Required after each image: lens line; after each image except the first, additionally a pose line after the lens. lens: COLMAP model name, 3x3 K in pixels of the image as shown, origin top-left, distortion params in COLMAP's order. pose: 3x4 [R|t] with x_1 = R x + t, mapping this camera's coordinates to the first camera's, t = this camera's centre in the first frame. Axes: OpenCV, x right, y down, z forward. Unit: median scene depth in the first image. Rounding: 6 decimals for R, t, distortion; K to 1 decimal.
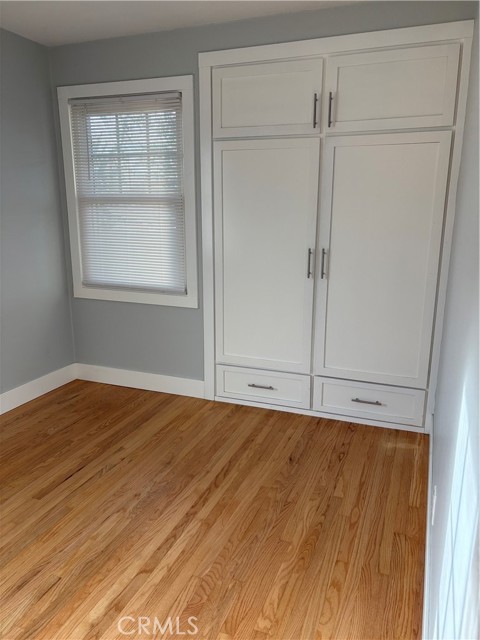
lens RADIAL K [[497.3, 0, 240.0], [0, 497.3, 320.0], [0, 0, 1]] dist [-0.000968, -0.002063]
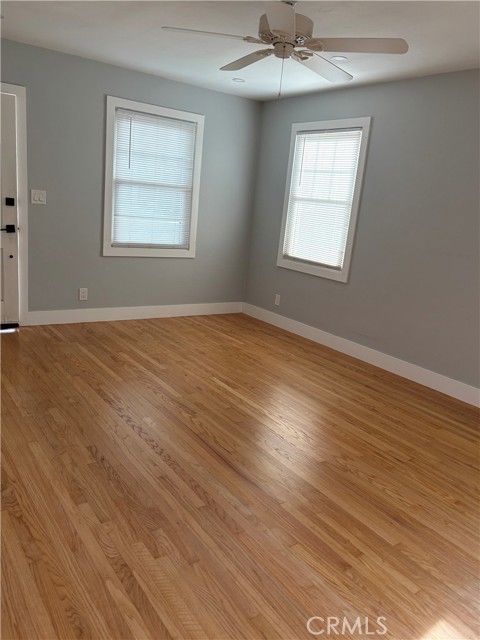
lens RADIAL K [[506.9, 0, 240.0], [0, 506.9, 320.0], [0, 0, 1]] dist [0.000852, 0.000067]
pose [[0.561665, -0.147285, 0.814149, -1.332289], [0.104666, 0.988770, 0.106668, 0.016296], [-0.820717, 0.025302, 0.570774, -0.047235]]
